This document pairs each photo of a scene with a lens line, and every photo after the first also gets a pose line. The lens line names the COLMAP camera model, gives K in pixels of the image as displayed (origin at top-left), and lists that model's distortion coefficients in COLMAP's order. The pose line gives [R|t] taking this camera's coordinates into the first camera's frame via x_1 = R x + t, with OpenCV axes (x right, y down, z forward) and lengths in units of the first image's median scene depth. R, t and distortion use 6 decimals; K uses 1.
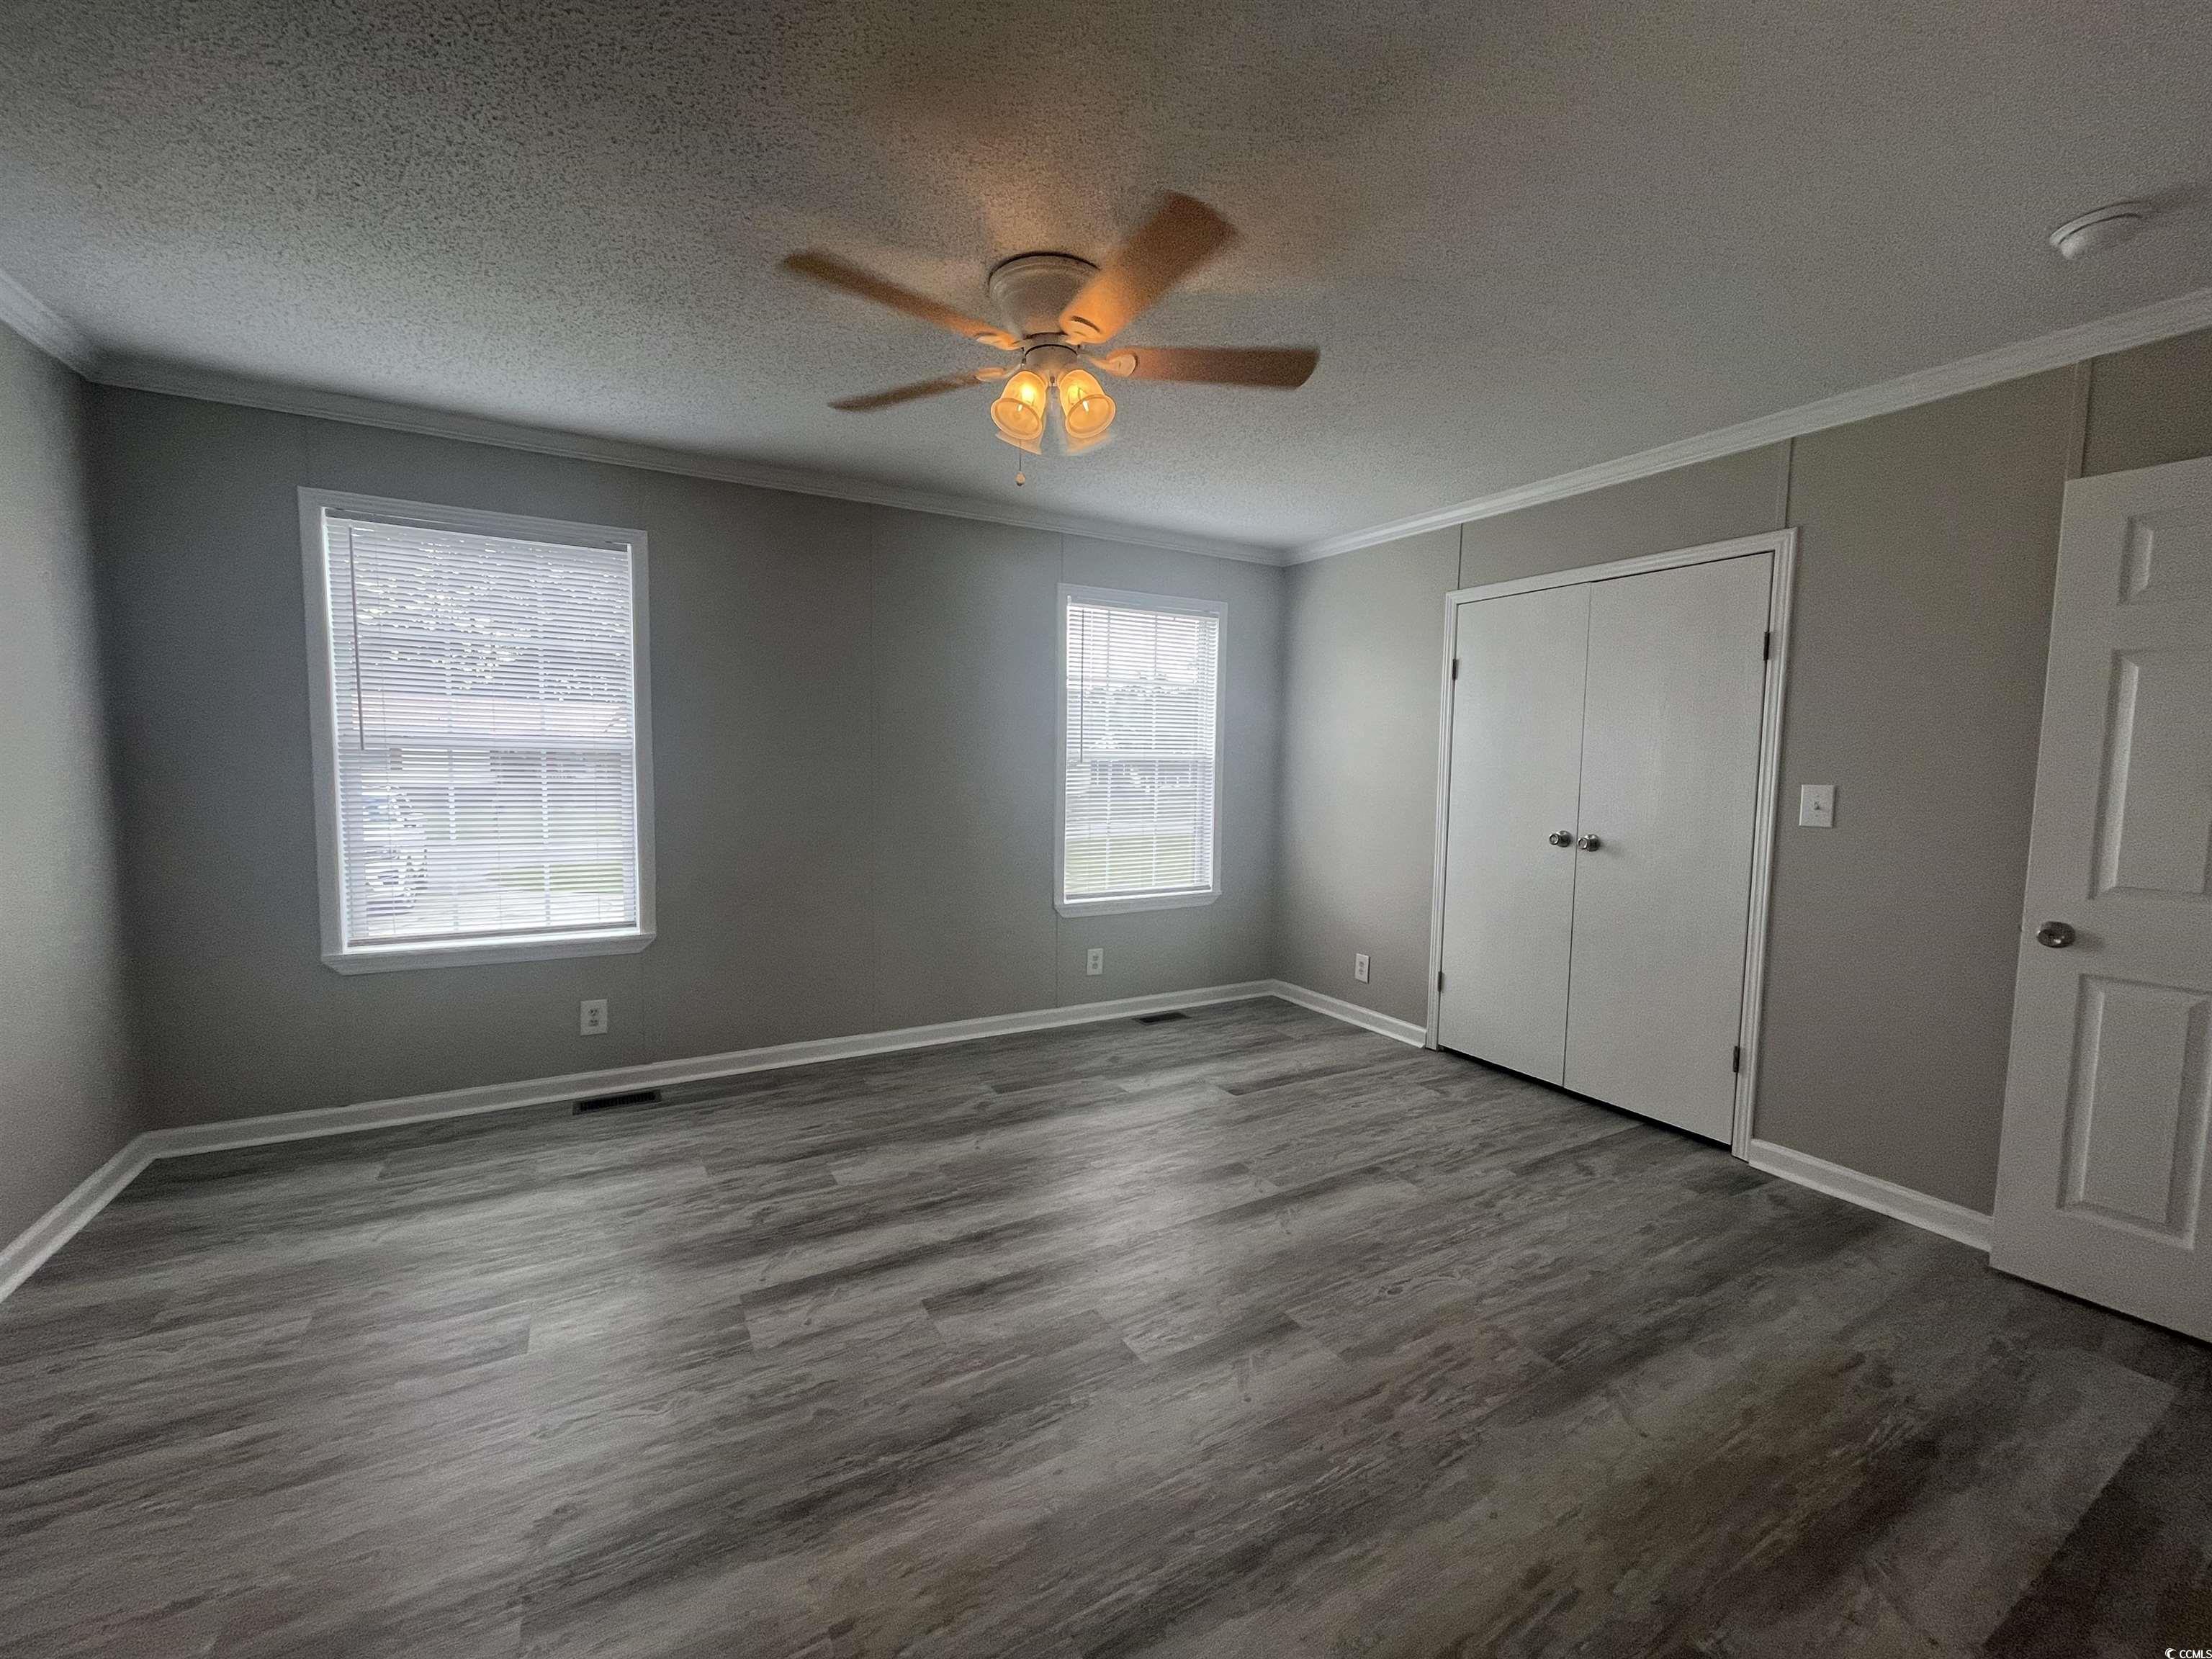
lens RADIAL K [[893.9, 0, 1106.0], [0, 893.9, 829.5], [0, 0, 1]] dist [-0.002717, -0.000361]
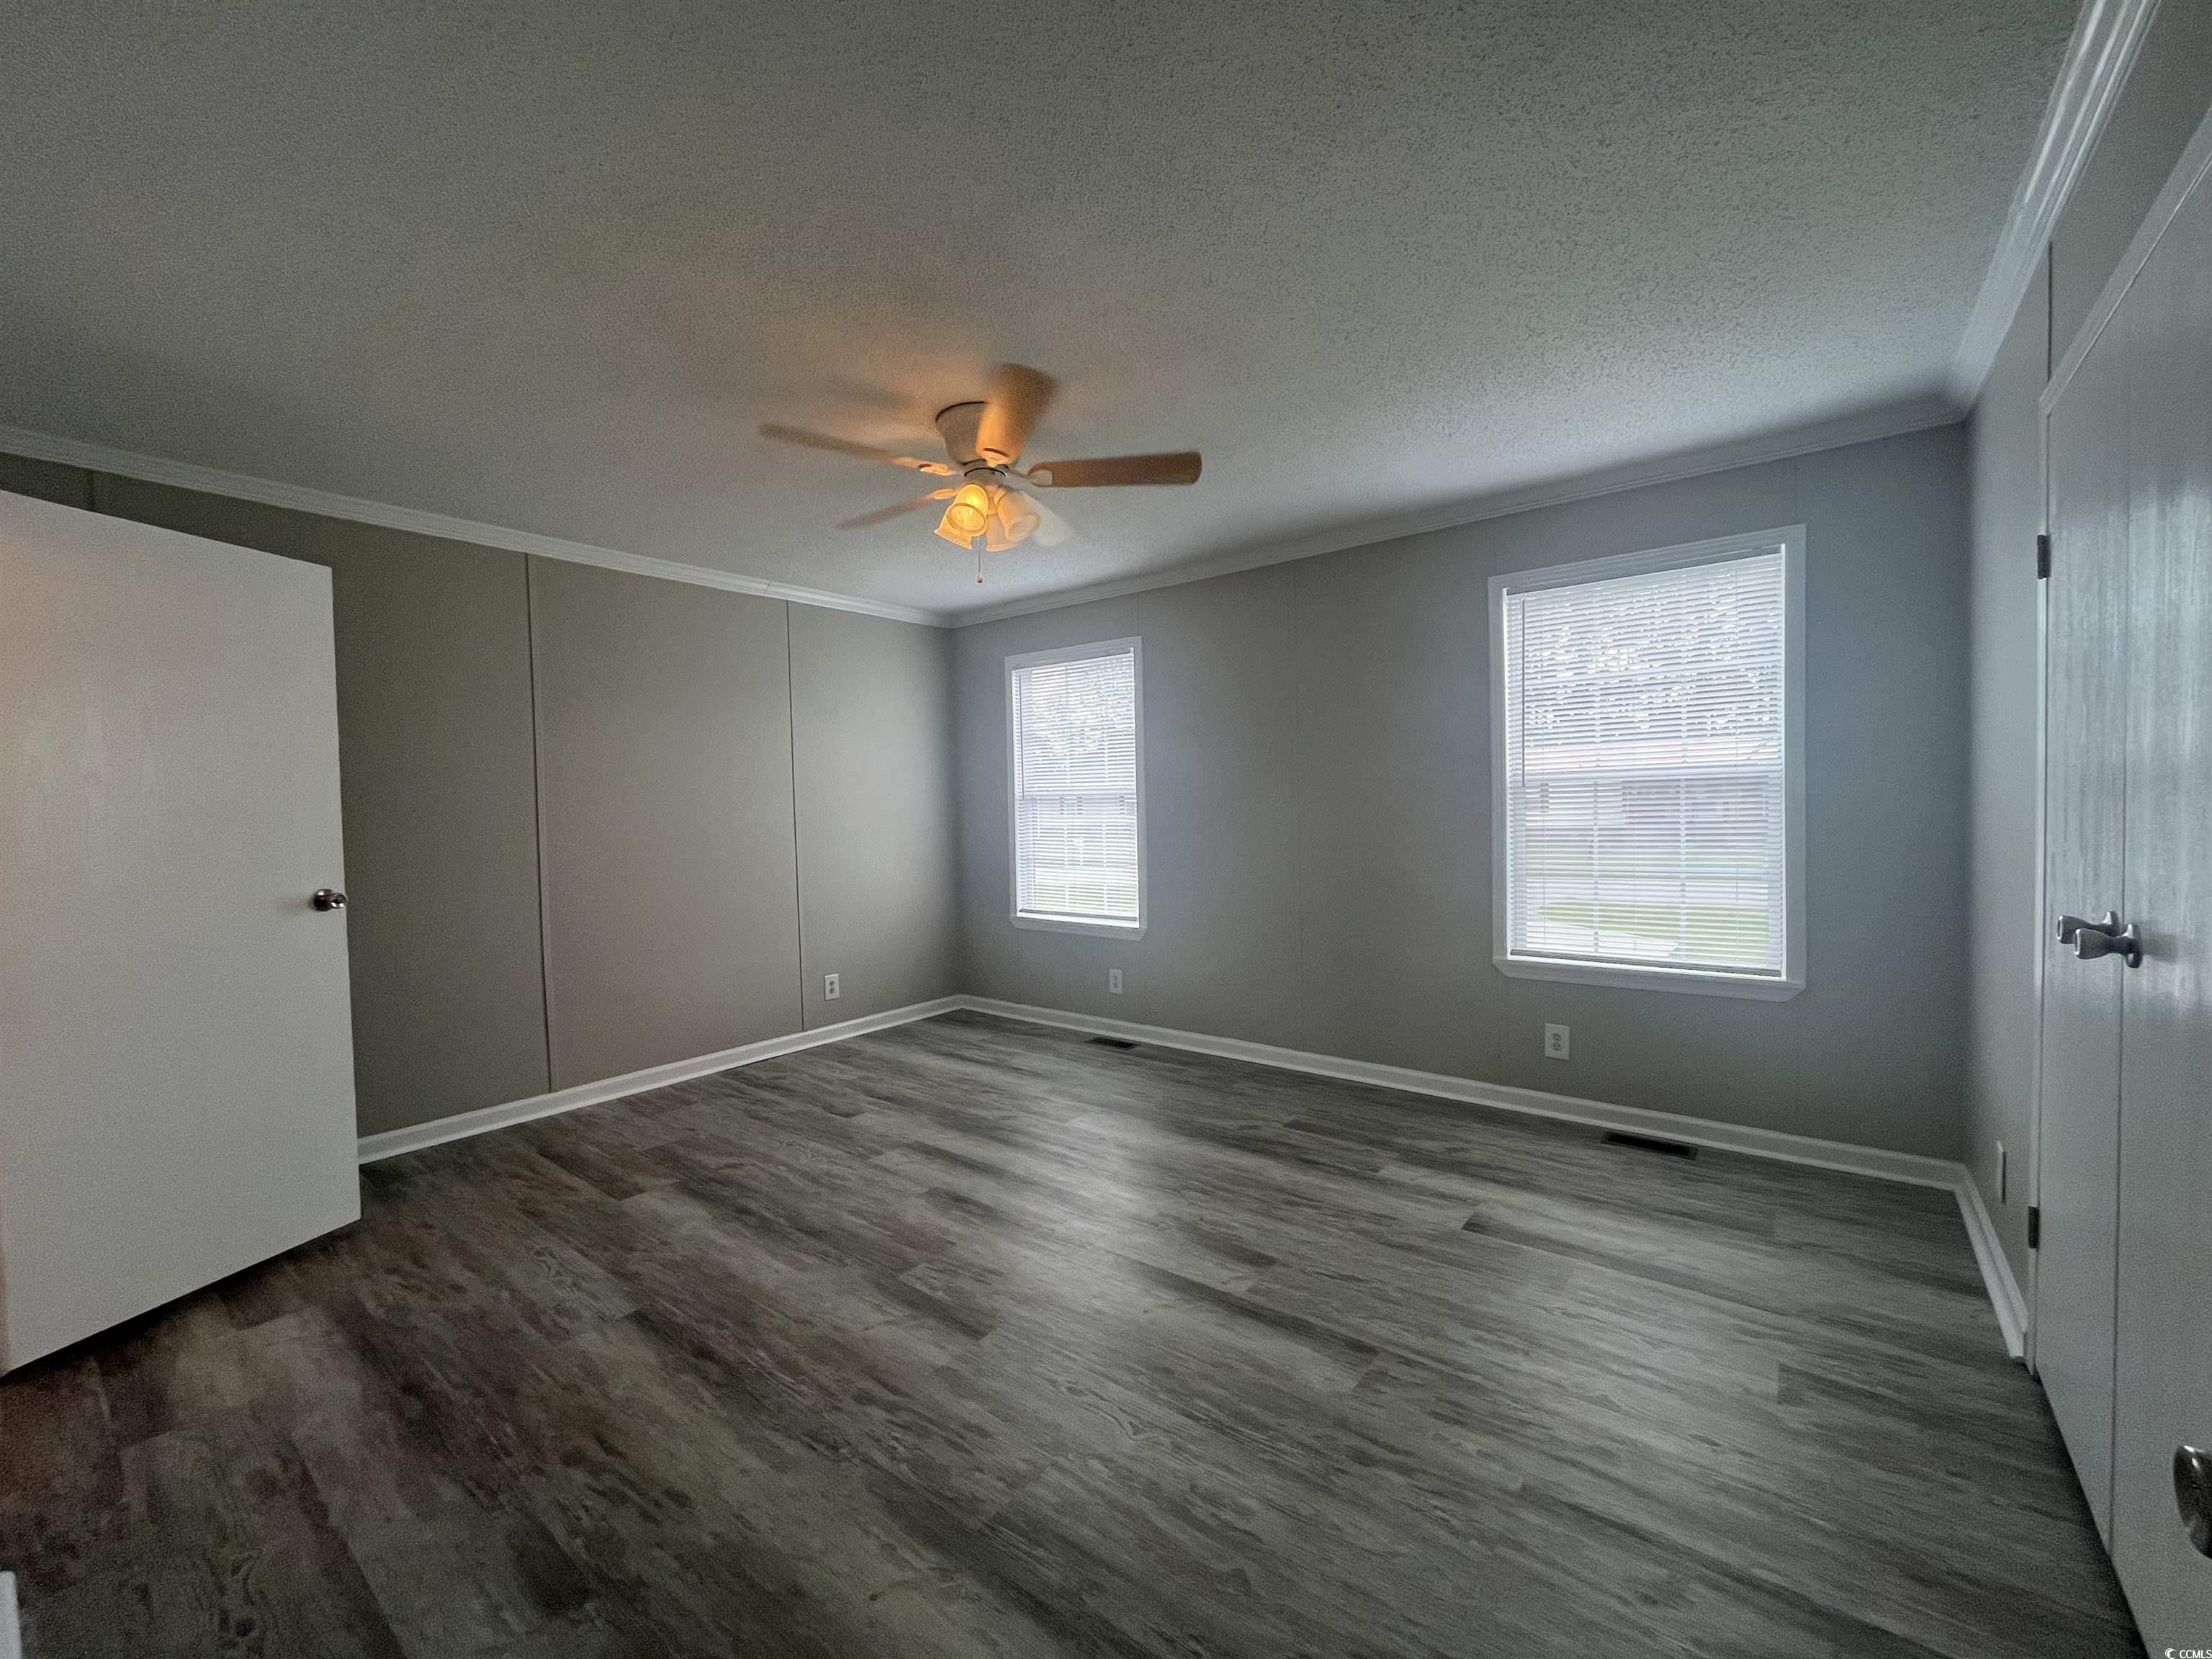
lens RADIAL K [[896.6, 0, 1121.6], [0, 896.6, 837.7], [0, 0, 1]] dist [0.000465, 0.000454]
pose [[0.379857, 0.013780, -0.924943, 0.751283], [-0.042545, 0.999091, -0.002588, -0.016618], [0.924066, 0.040335, 0.380098, 0.449364]]
